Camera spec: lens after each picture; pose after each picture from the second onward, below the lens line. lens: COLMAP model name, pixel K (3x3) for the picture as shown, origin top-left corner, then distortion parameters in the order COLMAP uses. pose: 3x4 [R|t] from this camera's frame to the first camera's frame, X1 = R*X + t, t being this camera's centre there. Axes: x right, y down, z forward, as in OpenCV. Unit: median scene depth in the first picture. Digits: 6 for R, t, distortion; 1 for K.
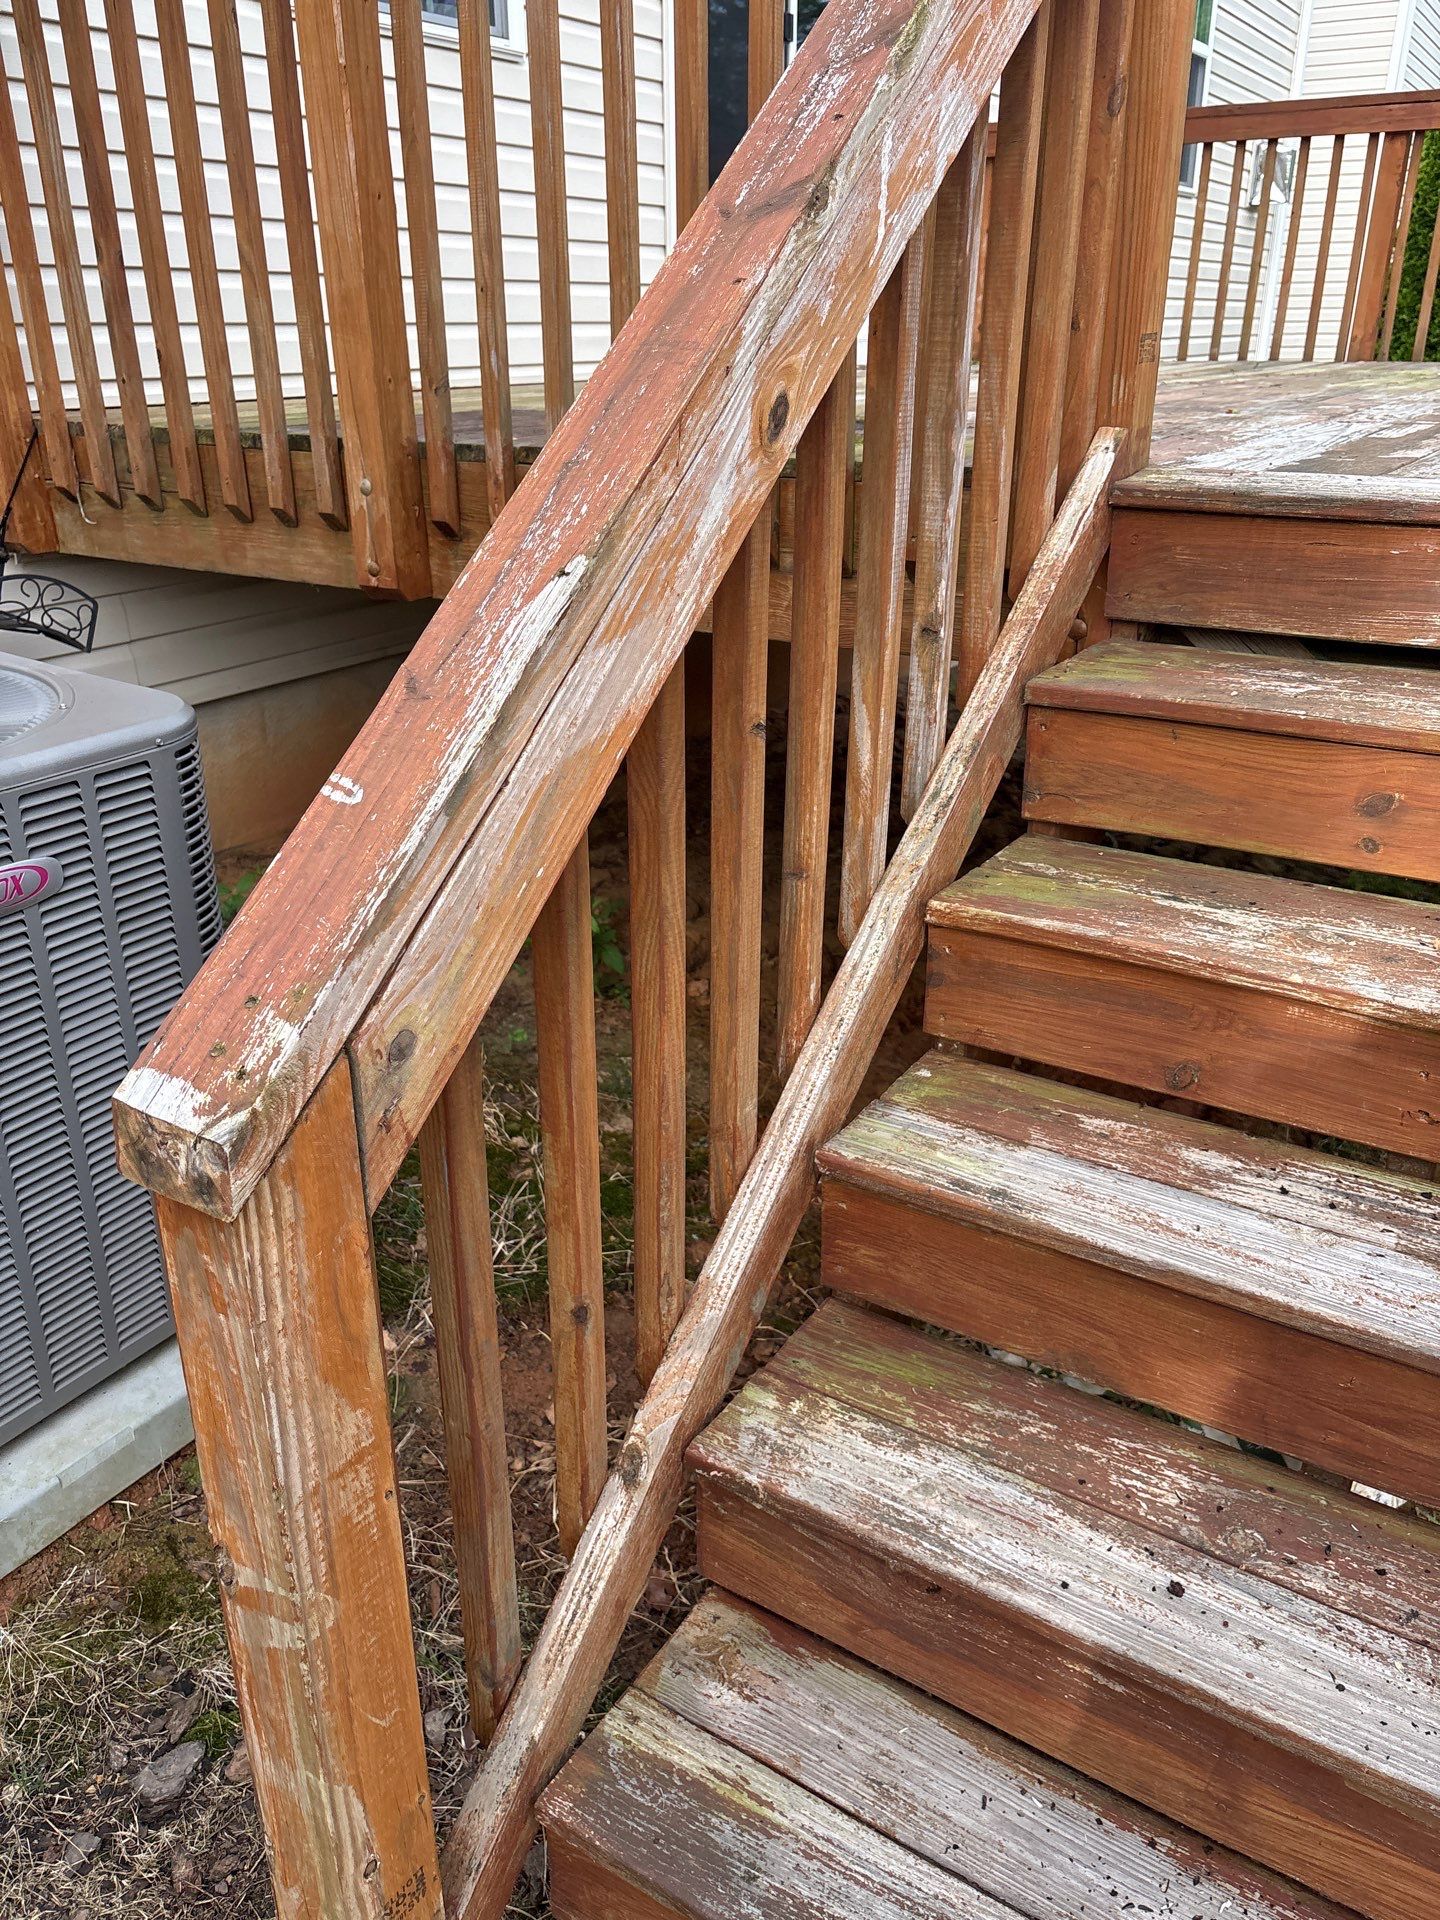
lens RADIAL K [[1462.1, 0, 713.7], [0, 1462.1, 964.1], [0, 0, 1]] dist [0.056463, -0.049216]
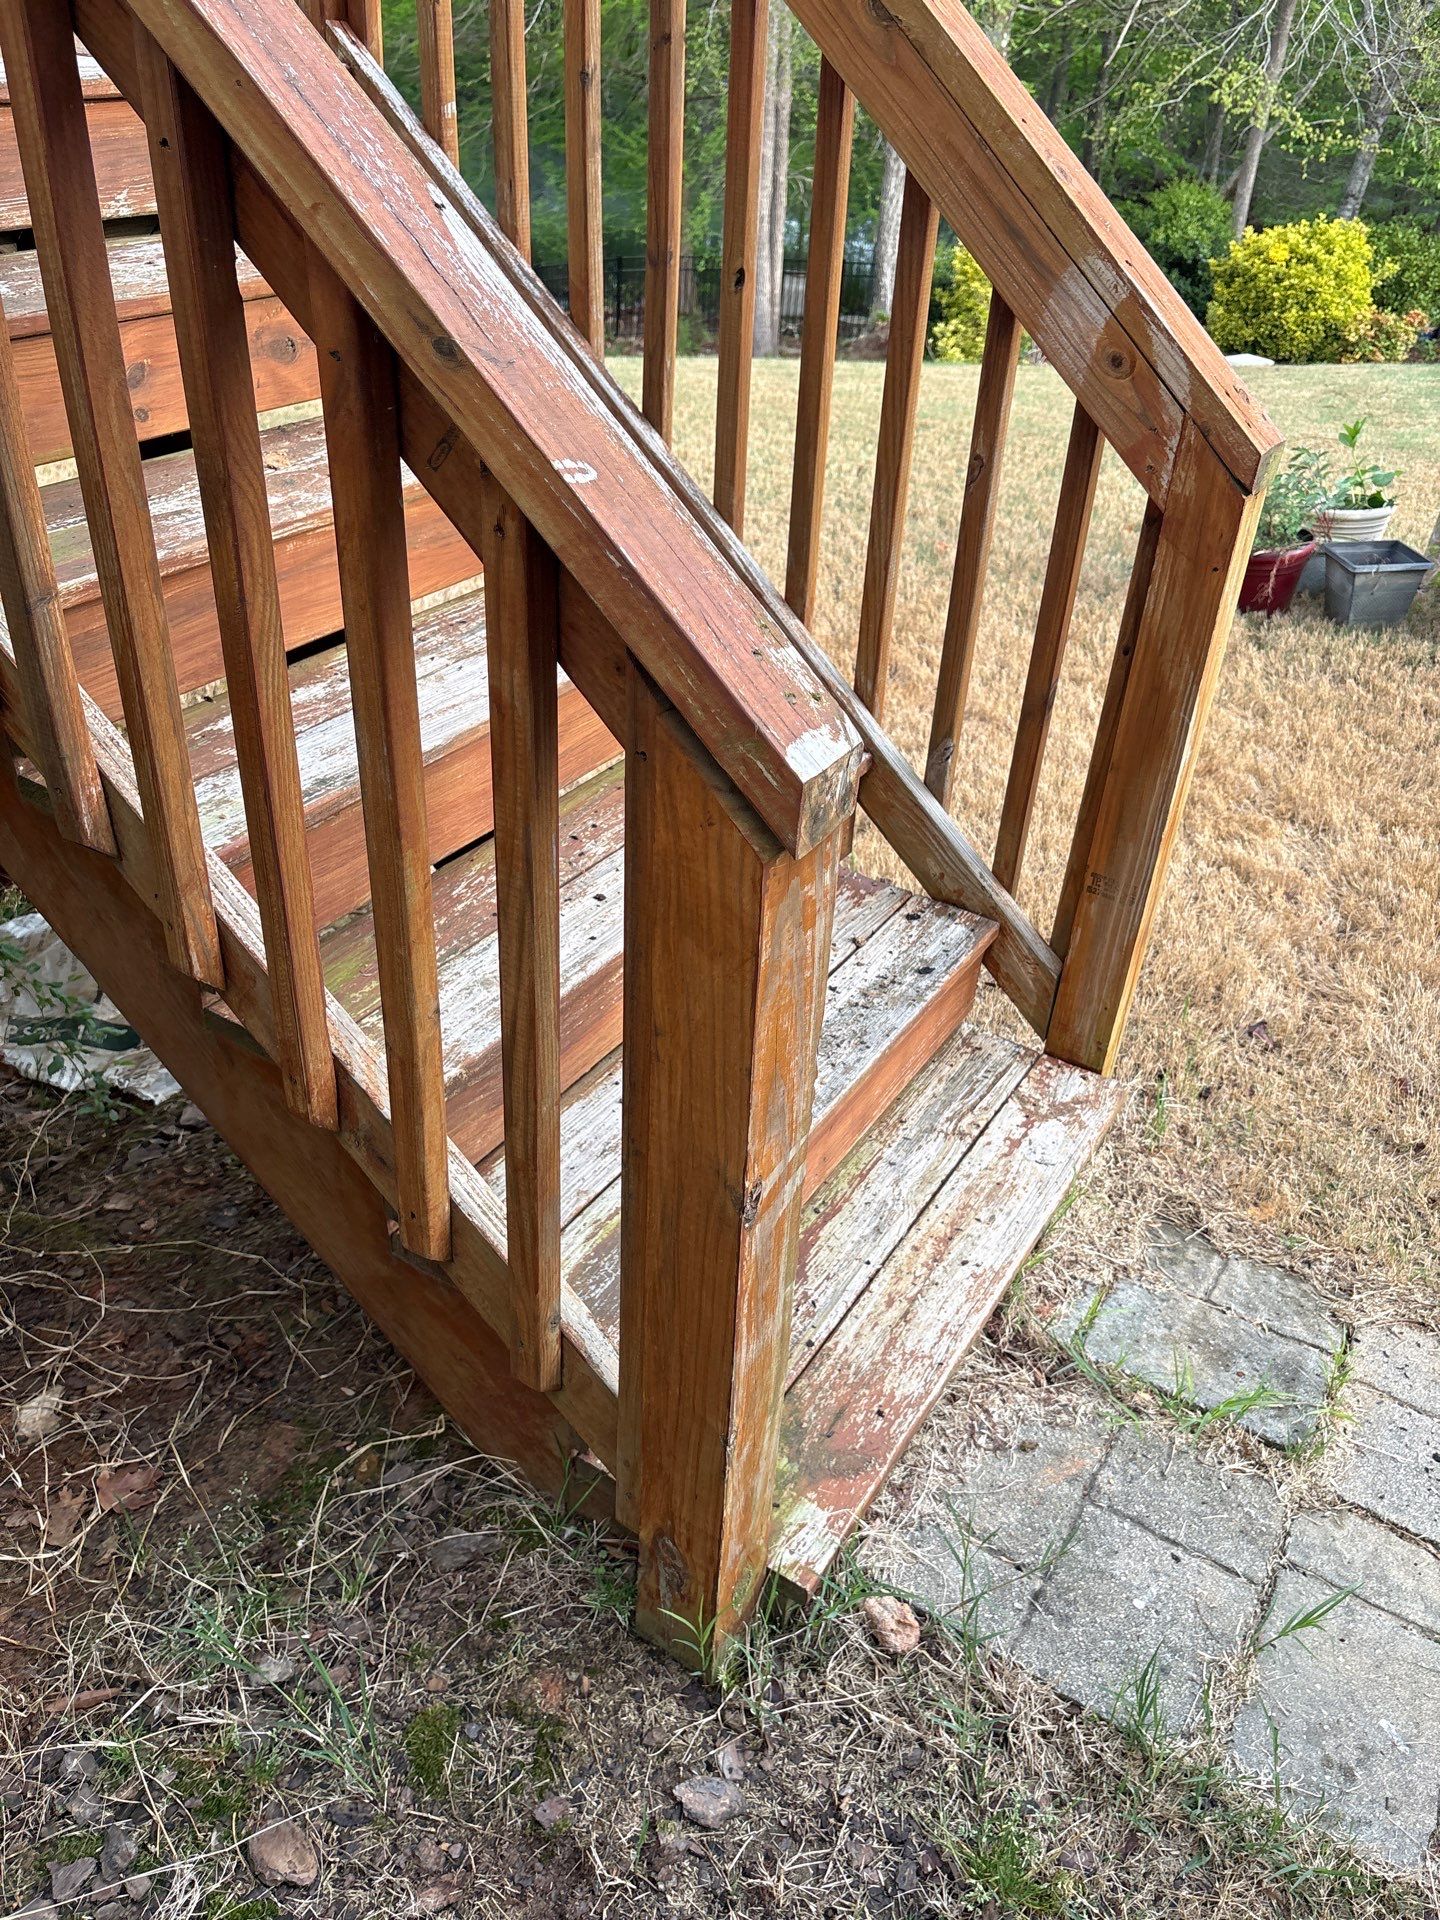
lens RADIAL K [[1462.1, 0, 719.0], [0, 1462.1, 952.7], [0, 0, 1]] dist [0.056463, -0.049216]
pose [[-0.019428, -0.552886, 0.833030, -1.215067], [0.335157, 0.781378, 0.526421, -0.344211], [-0.941962, 0.289423, 0.170123, 0.840069]]
